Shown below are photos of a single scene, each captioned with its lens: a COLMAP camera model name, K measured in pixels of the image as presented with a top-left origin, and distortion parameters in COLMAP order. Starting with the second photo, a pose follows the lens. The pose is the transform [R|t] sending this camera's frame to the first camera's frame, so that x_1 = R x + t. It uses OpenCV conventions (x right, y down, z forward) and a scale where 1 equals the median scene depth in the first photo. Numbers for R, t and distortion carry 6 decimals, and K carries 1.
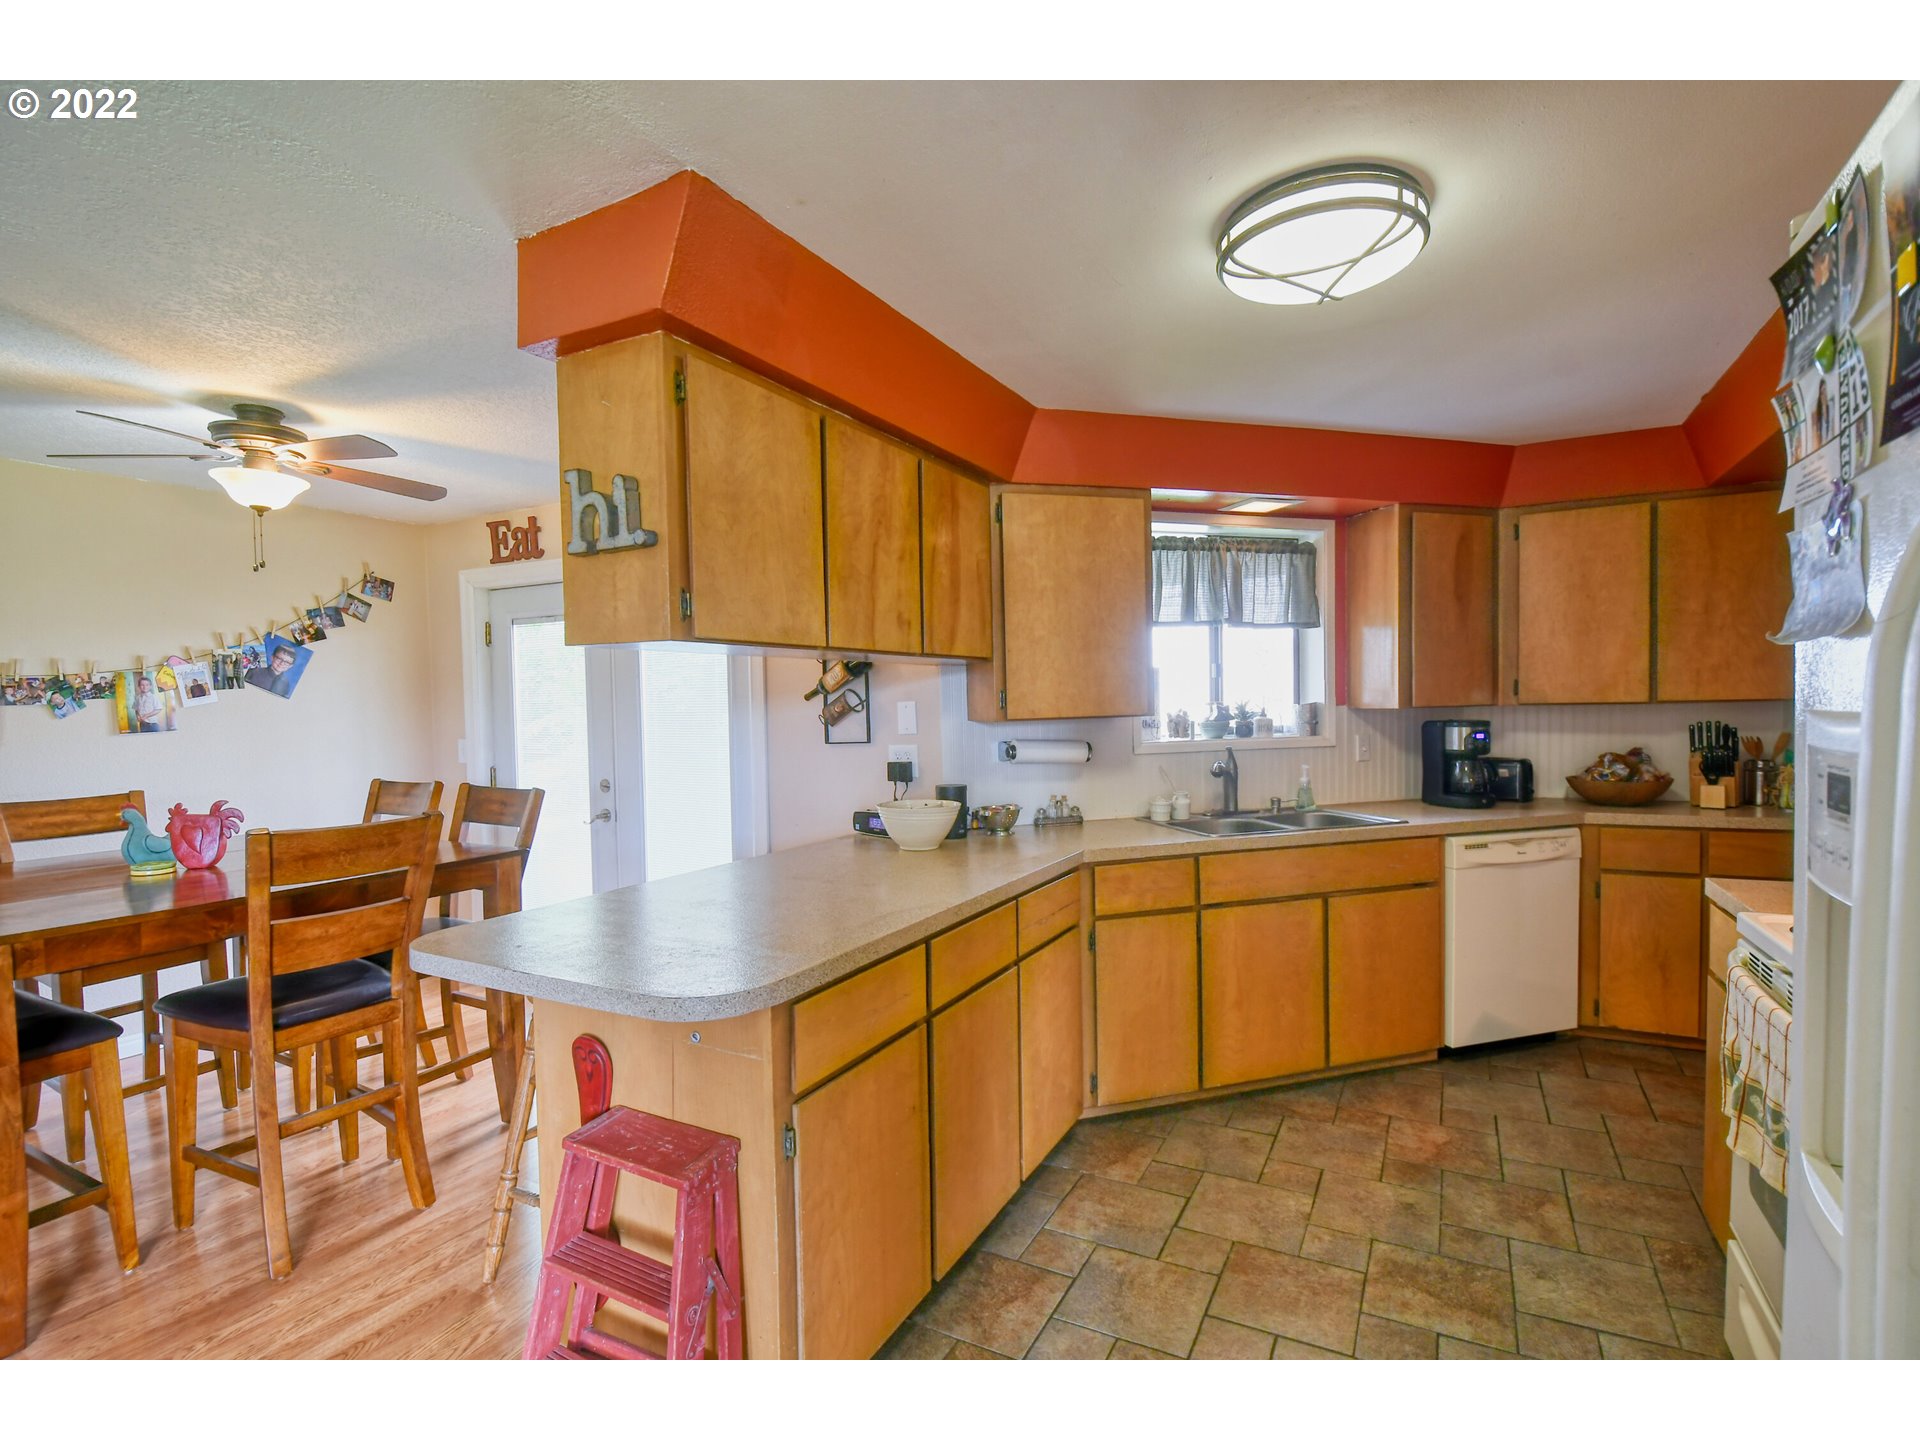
lens RADIAL K [[907.0, 0, 963.3], [0, 907.0, 731.0], [0, 0, 1]] dist [0.002333, -0.007292]
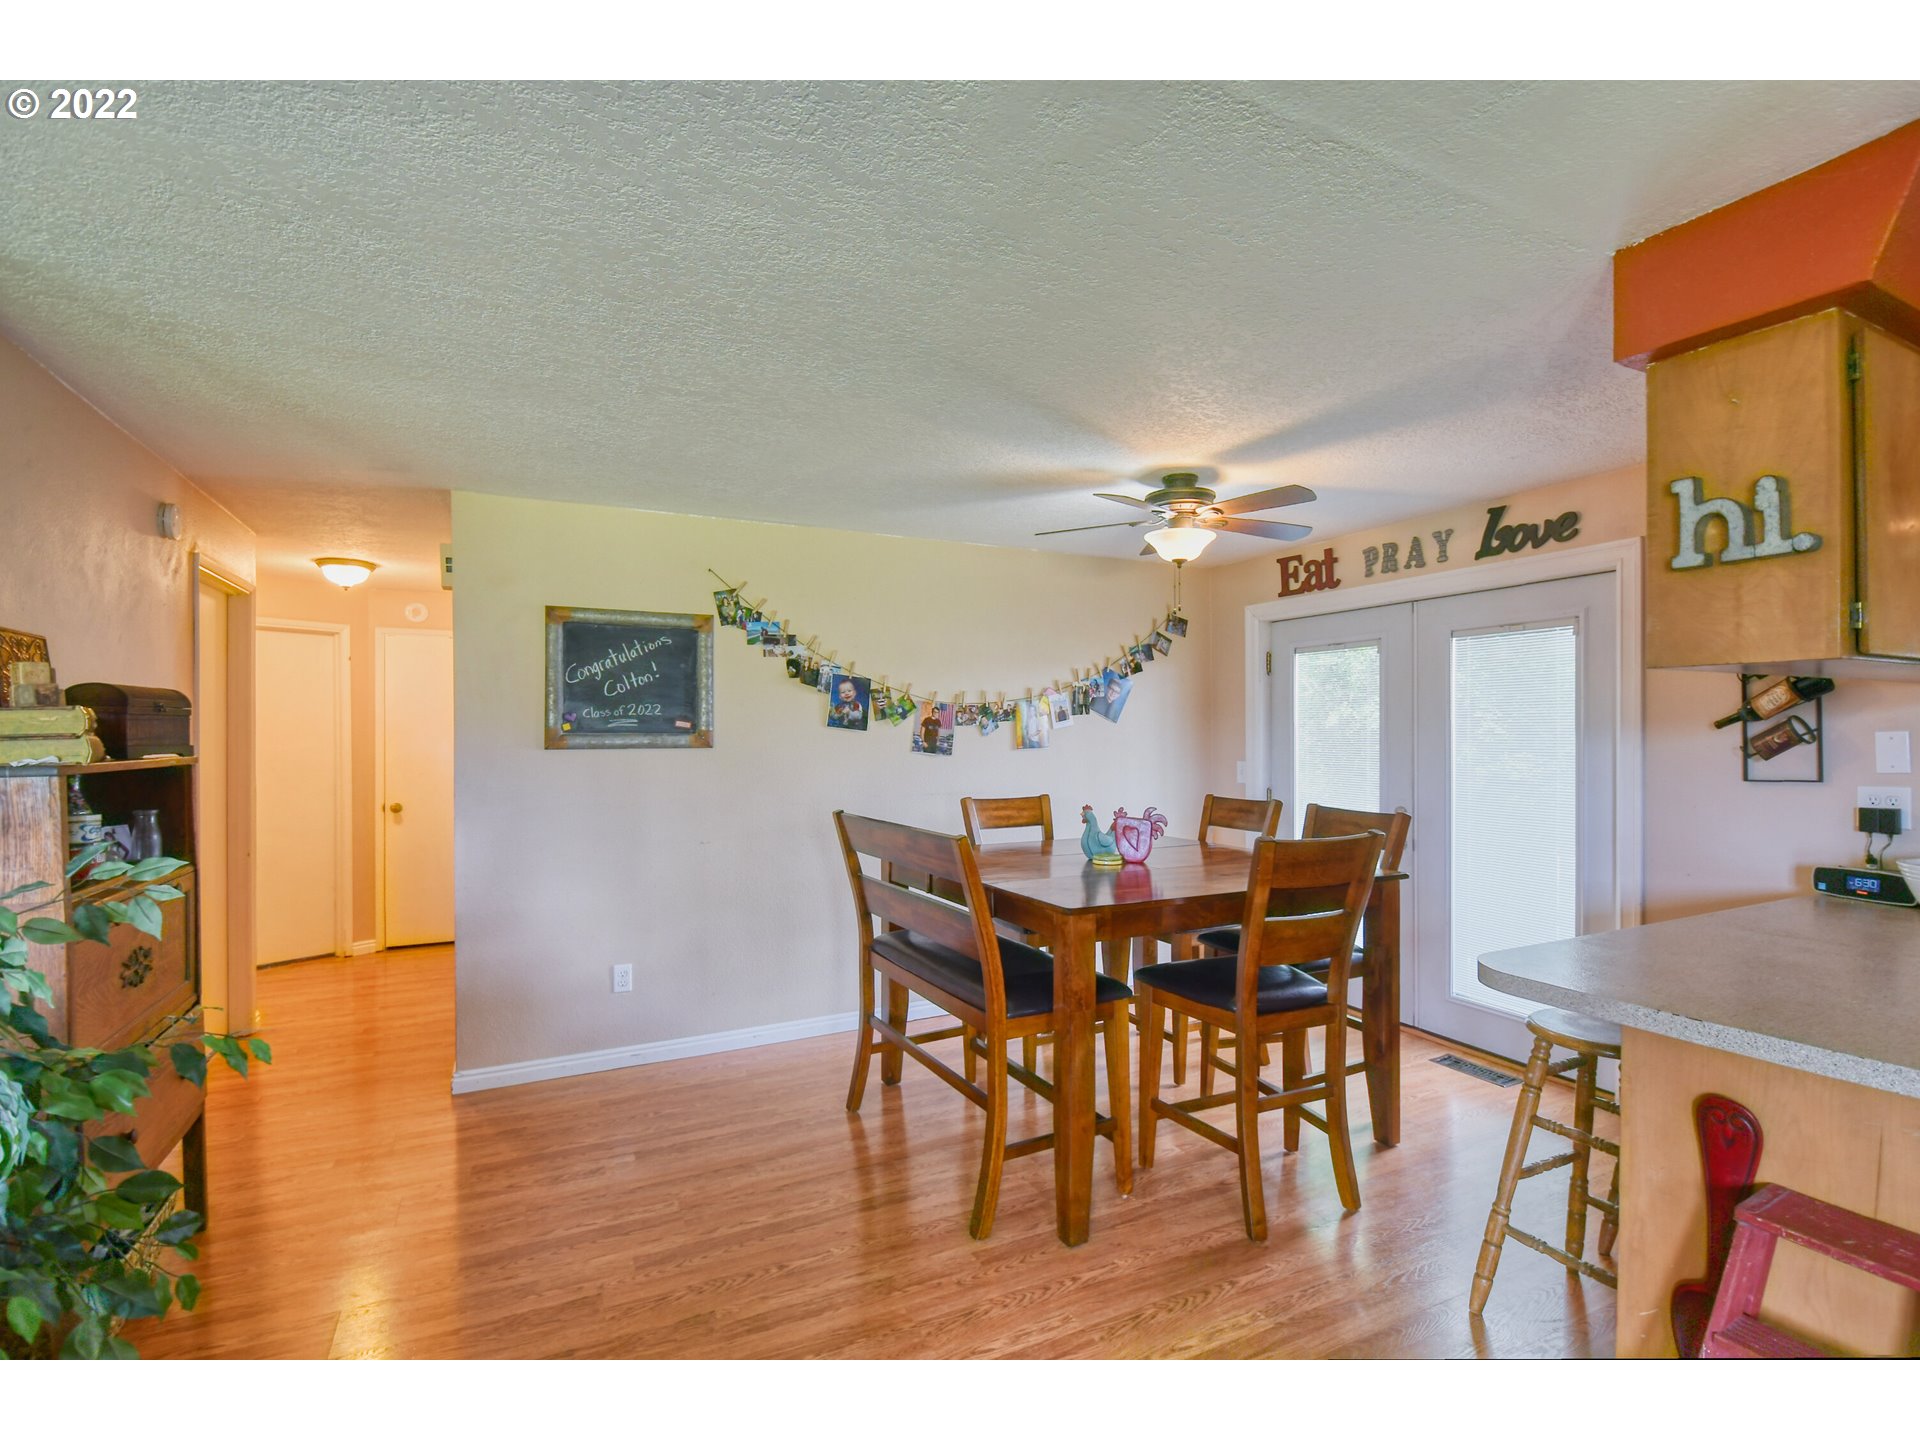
lens RADIAL K [[907.0, 0, 975.8], [0, 907.0, 729.5], [0, 0, 1]] dist [0.002333, -0.007292]
pose [[0.819406, 0.011002, -0.573109, -0.261816], [-0.029025, 0.999330, -0.022313, 0.006267], [0.572479, 0.034918, 0.819176, -0.092005]]
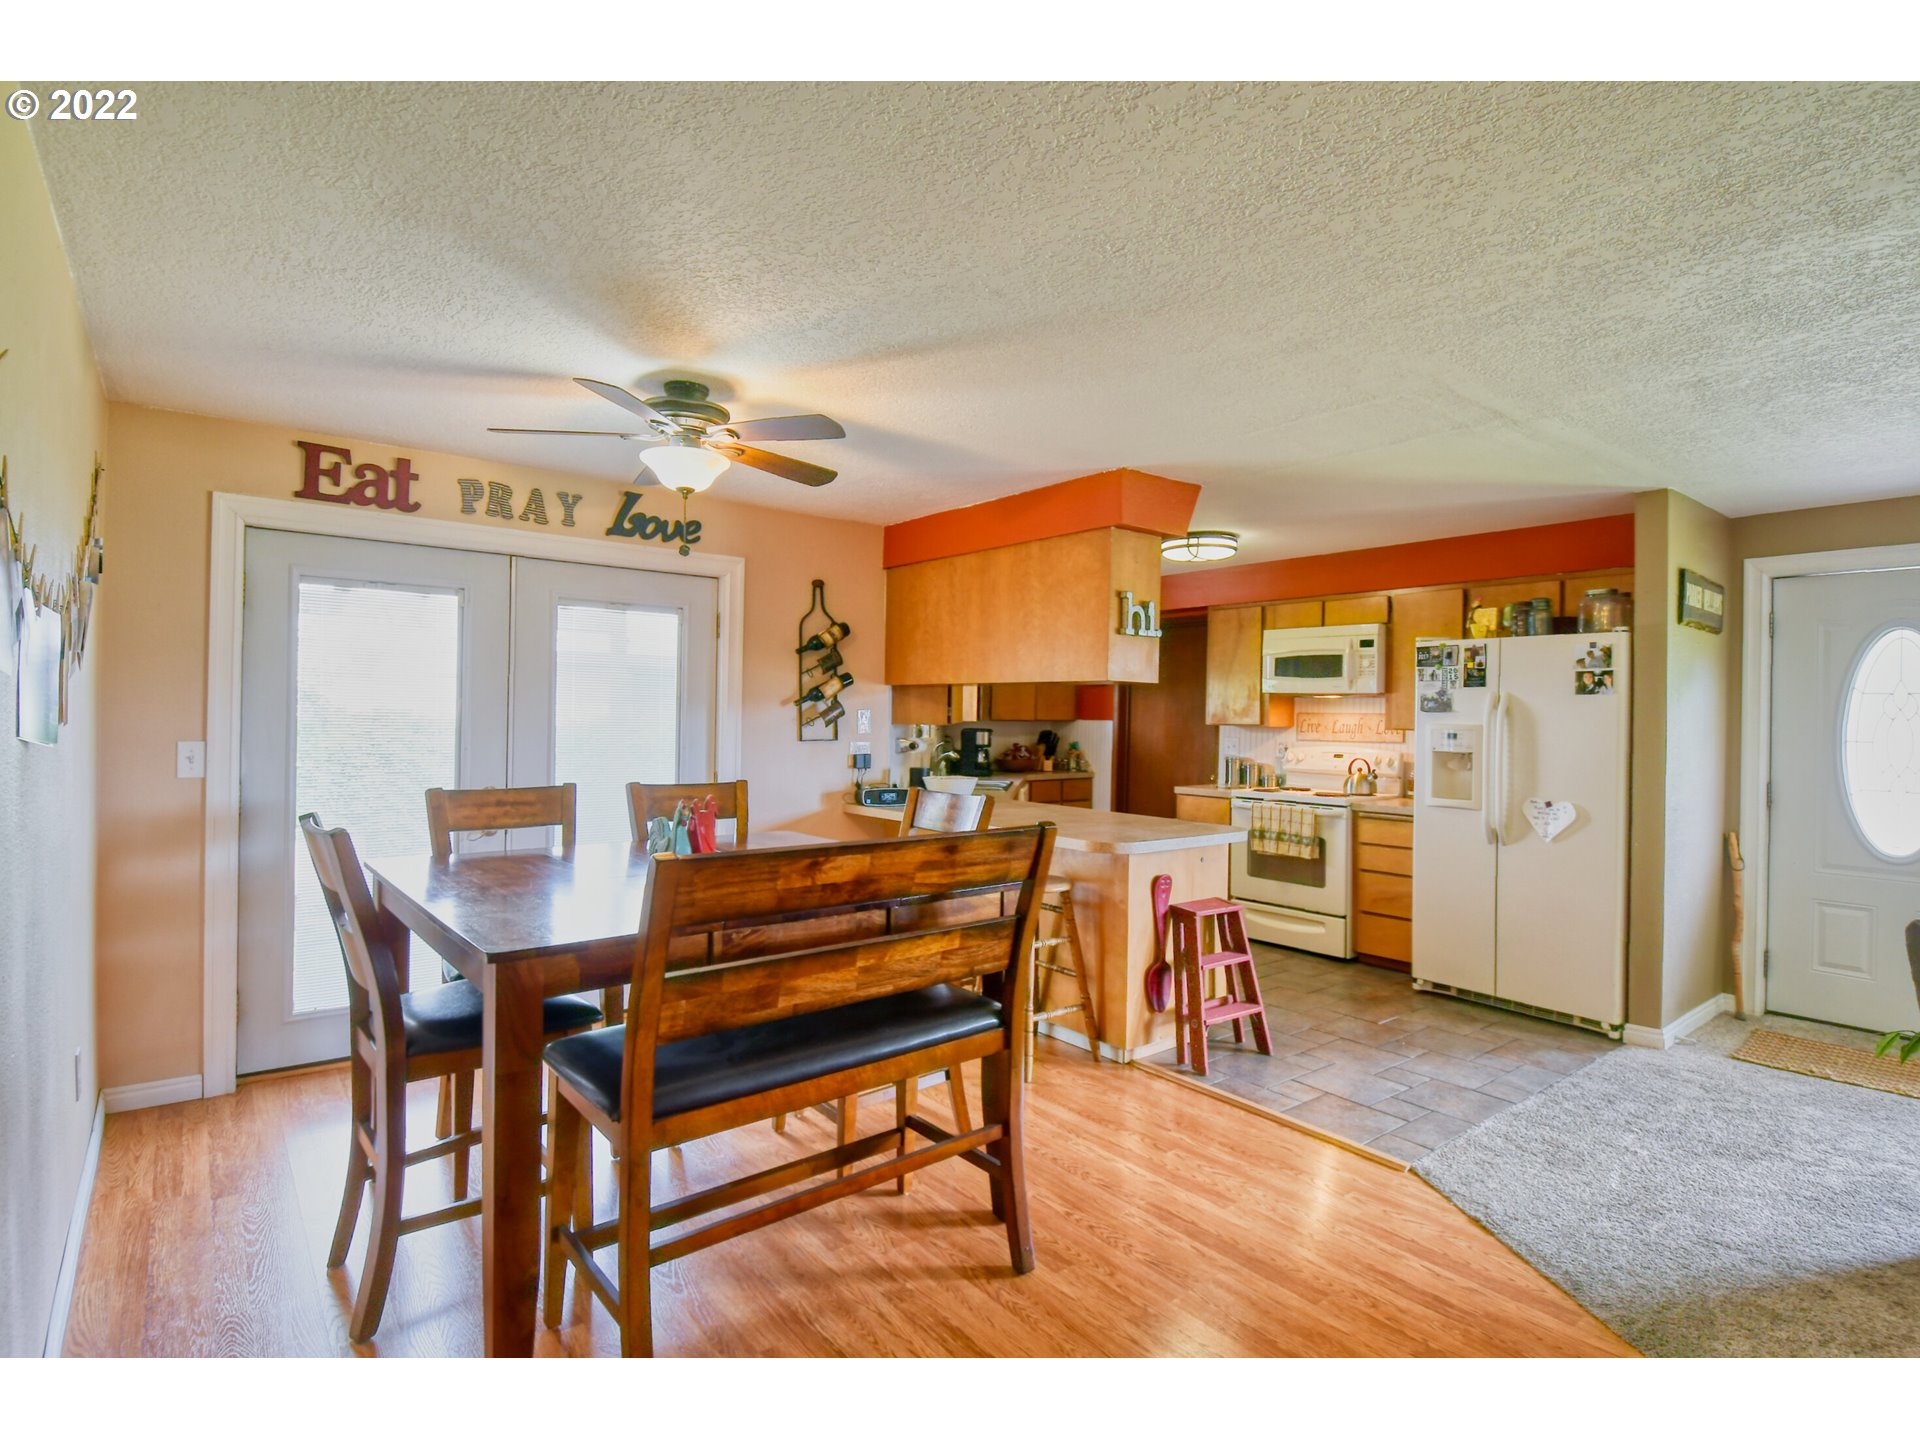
lens RADIAL K [[966.4, 0, 960.7], [0, 966.4, 720.8], [0, 0, 1]] dist [0.016521, -0.000462]
pose [[0.399274, 0.018510, 0.916645, -1.324505], [0.005195, 0.999734, -0.022451, 0.017842], [-0.916817, 0.013726, 0.399072, 0.272324]]
